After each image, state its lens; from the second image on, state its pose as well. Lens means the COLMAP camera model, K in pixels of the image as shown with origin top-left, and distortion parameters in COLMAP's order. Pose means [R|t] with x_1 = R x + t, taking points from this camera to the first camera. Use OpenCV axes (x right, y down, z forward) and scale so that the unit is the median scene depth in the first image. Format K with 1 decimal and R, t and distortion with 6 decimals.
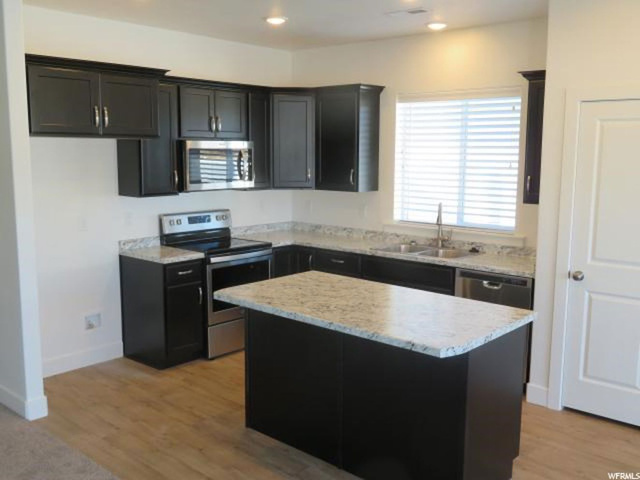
lens RADIAL K [[632.4, 0, 320.1], [0, 632.4, 245.5], [0, 0, 1]] dist [0.005787, 0.000000]
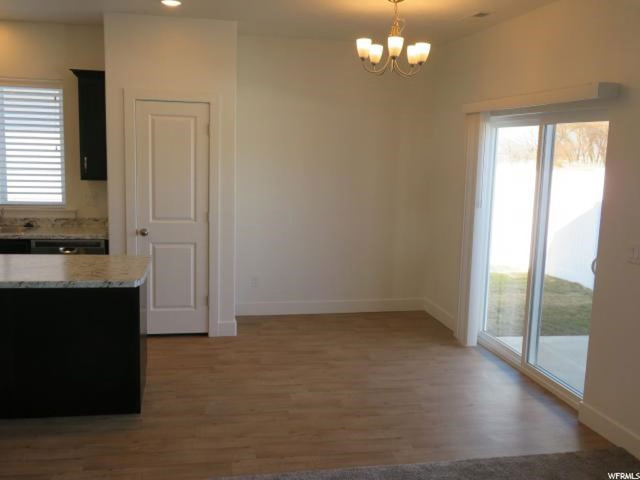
lens RADIAL K [[632.4, 0, 320.5], [0, 632.4, 237.7], [0, 0, 1]] dist [0.005787, 0.000000]
pose [[0.616402, -0.099385, 0.781135, -0.336885], [0.093374, 0.994229, 0.052815, 0.020106], [-0.781876, 0.040382, 0.622125, -0.089147]]
